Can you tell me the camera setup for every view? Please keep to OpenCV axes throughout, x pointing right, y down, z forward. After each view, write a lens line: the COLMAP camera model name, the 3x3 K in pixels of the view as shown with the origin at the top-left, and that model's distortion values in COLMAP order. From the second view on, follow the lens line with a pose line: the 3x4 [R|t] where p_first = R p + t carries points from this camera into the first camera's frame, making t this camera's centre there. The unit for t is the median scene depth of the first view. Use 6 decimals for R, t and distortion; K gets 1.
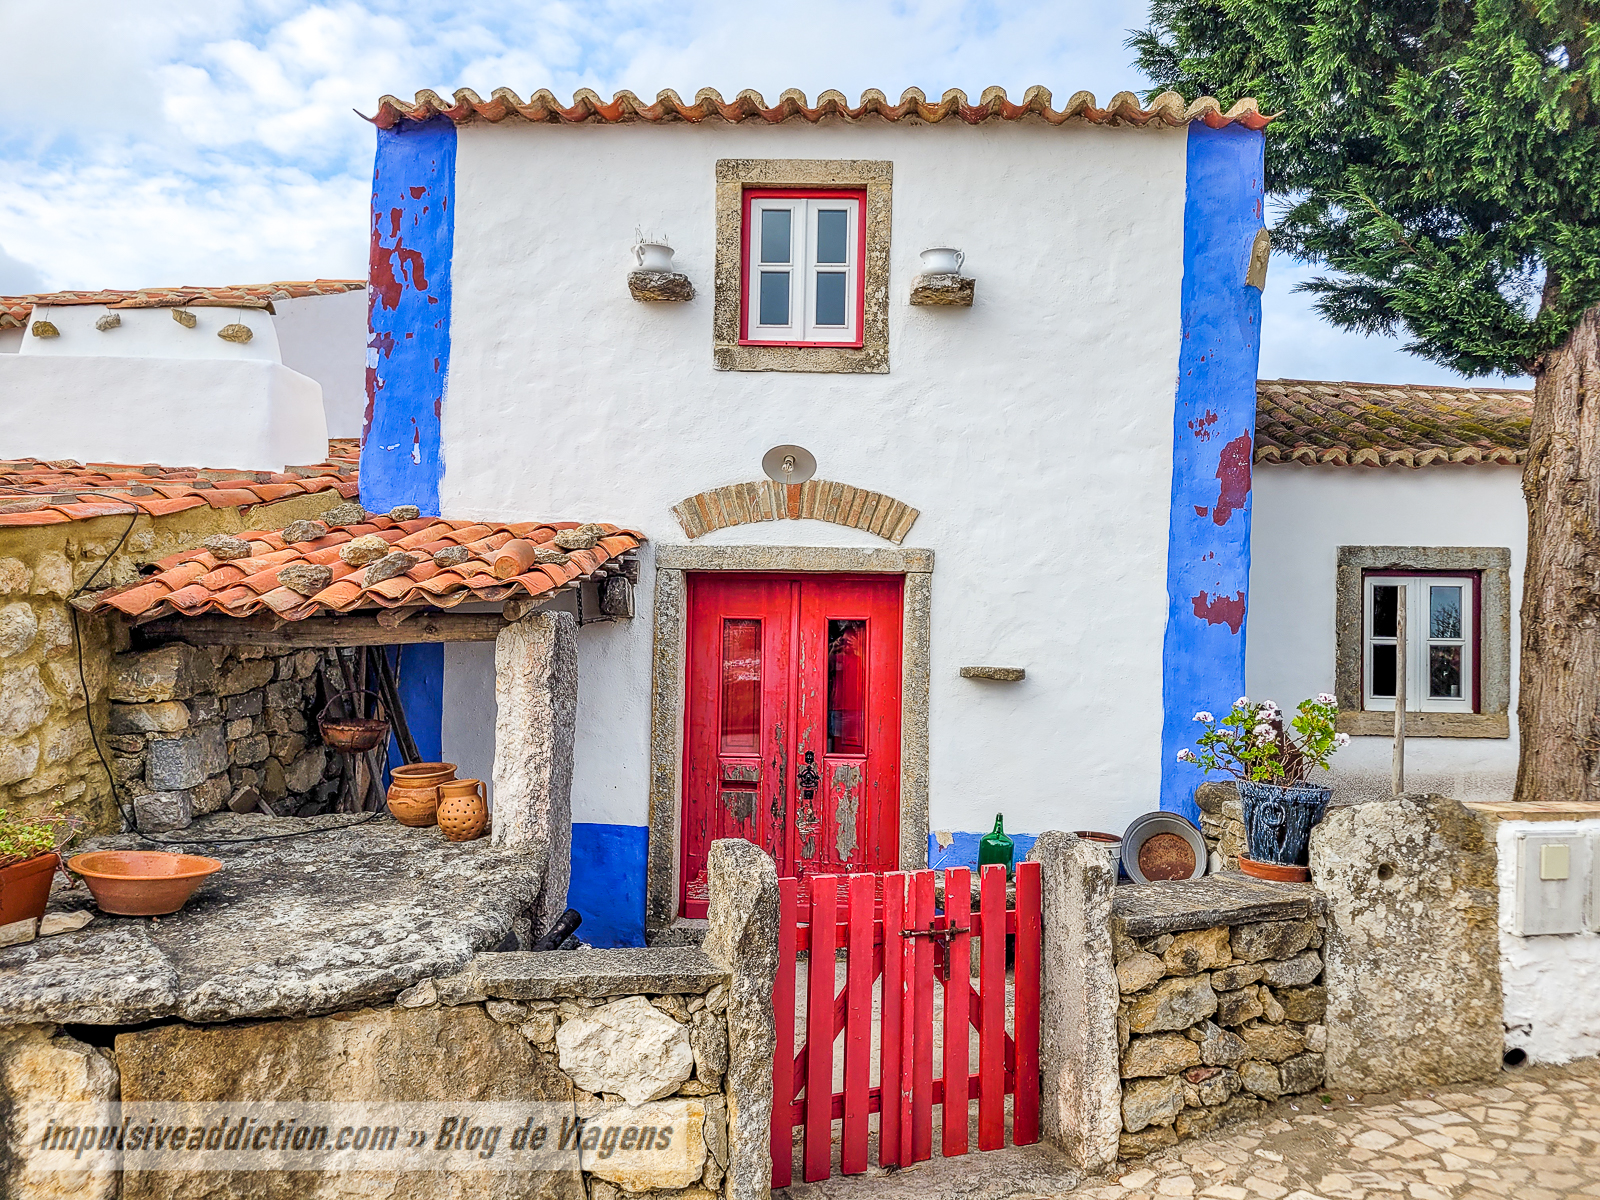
lens RADIAL K [[1207.1, 0, 825.8], [0, 1207.1, 601.1], [0, 0, 1]] dist [0.061203, -0.054560]
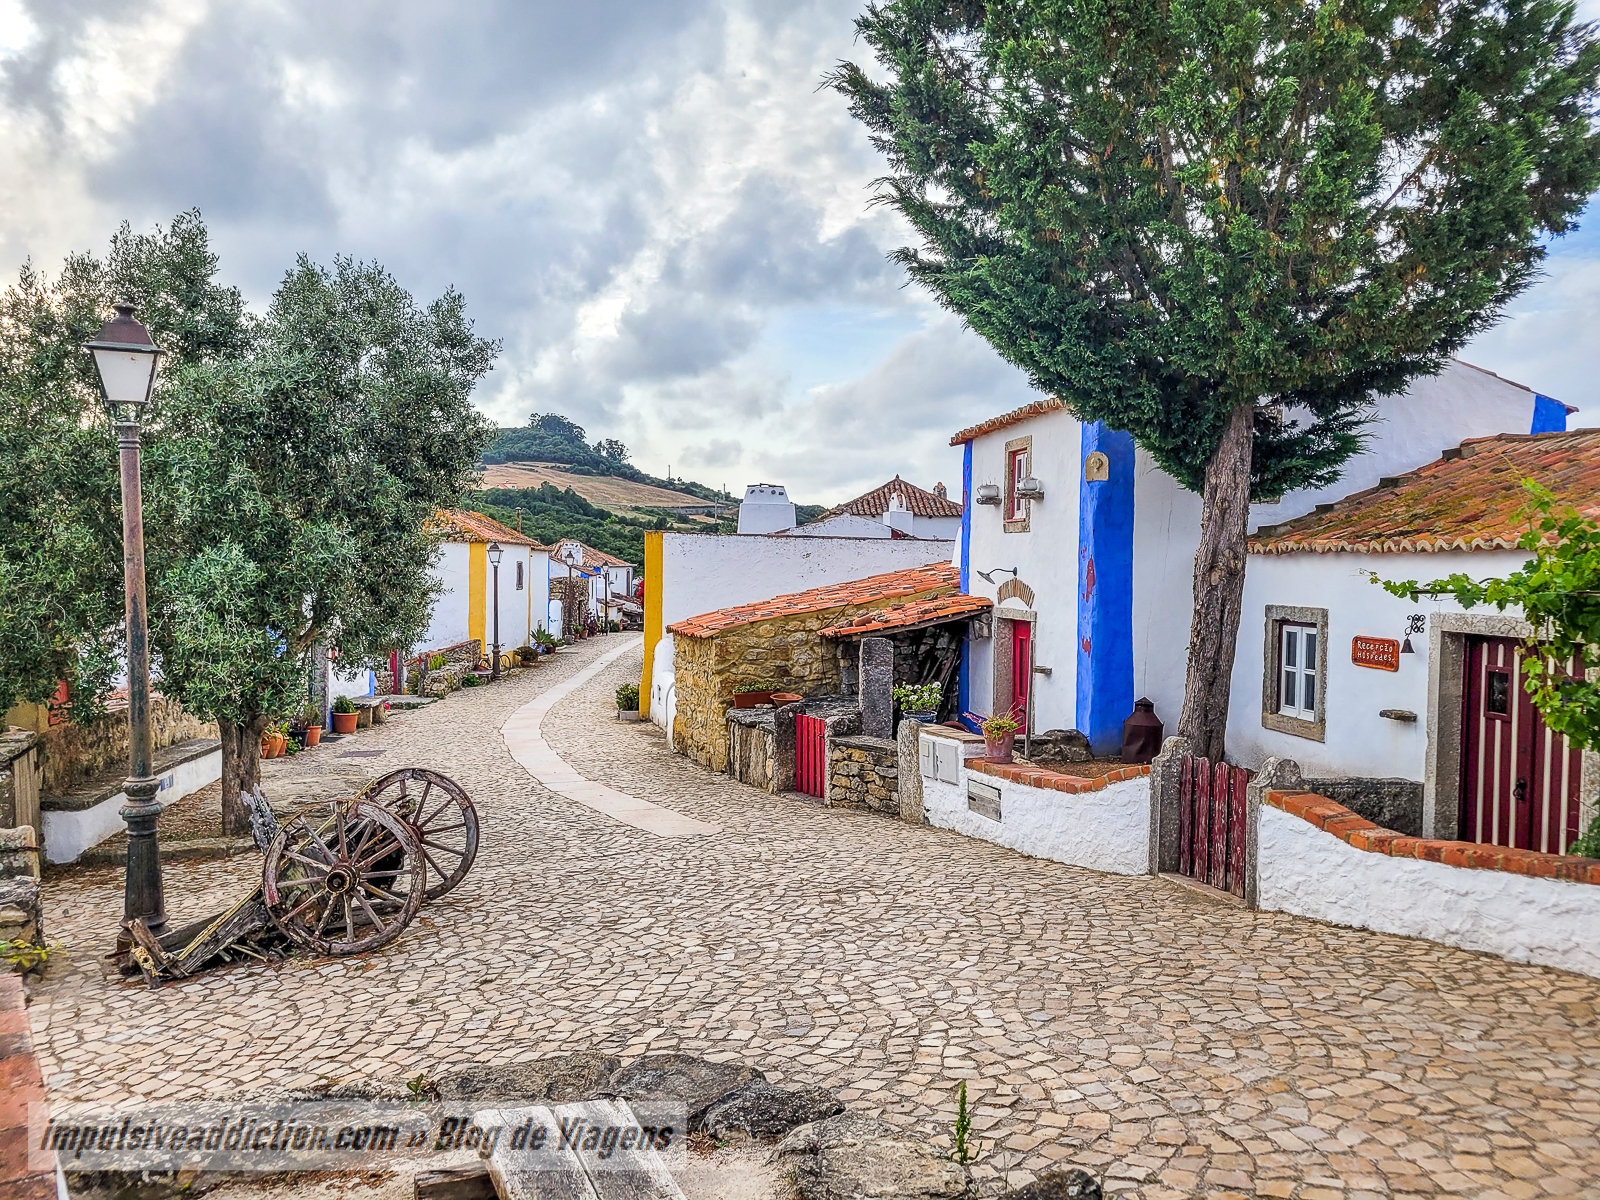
lens RADIAL K [[1207.1, 0, 825.8], [0, 1207.1, 601.1], [0, 0, 1]] dist [0.061203, -0.054560]
pose [[0.212081, 0.013573, -0.977158, 2.167184], [0.032683, 0.999246, 0.020973, -0.121120], [0.976705, -0.036385, 0.211478, 0.163830]]
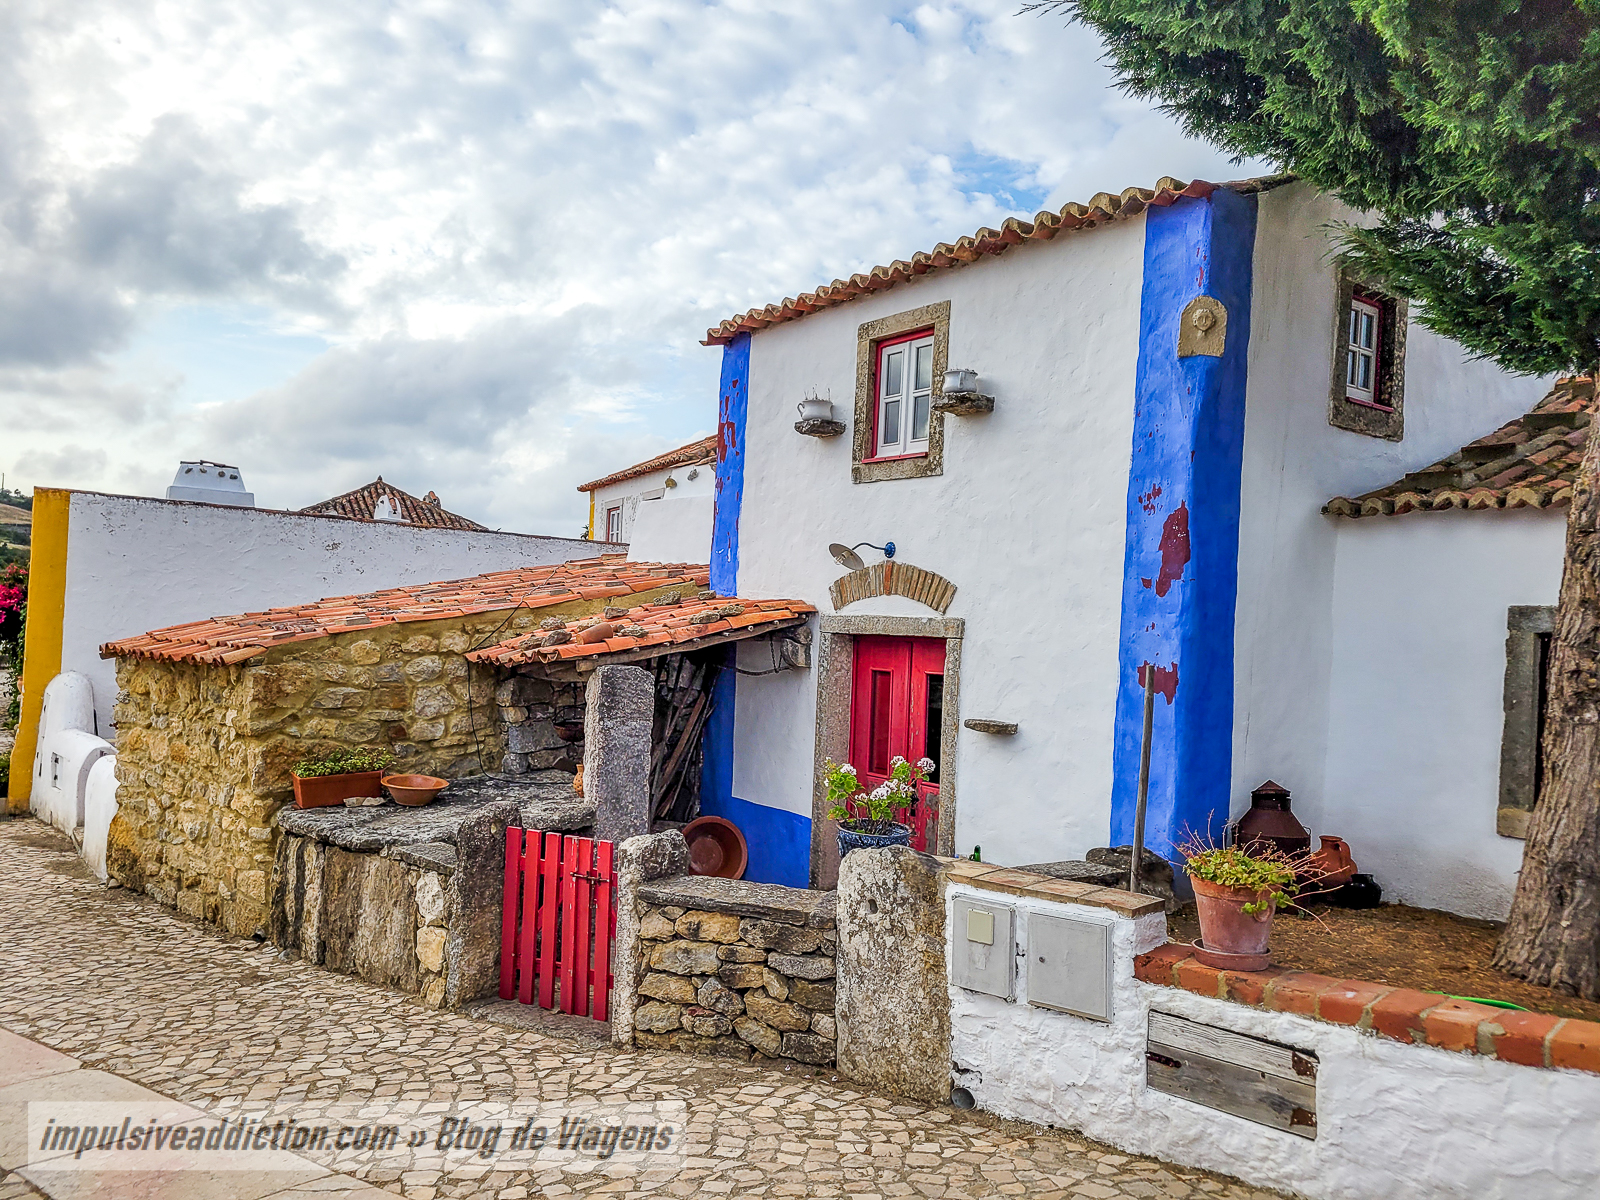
lens RADIAL K [[1206.4, 0, 805.8], [0, 1206.4, 611.2], [0, 0, 1]] dist [0.060433, -0.054669]
pose [[0.620075, -0.002029, -0.784540, 0.935824], [-0.001097, 0.999993, -0.003453, -0.046550], [0.784542, 0.003001, 0.620068, 0.137396]]
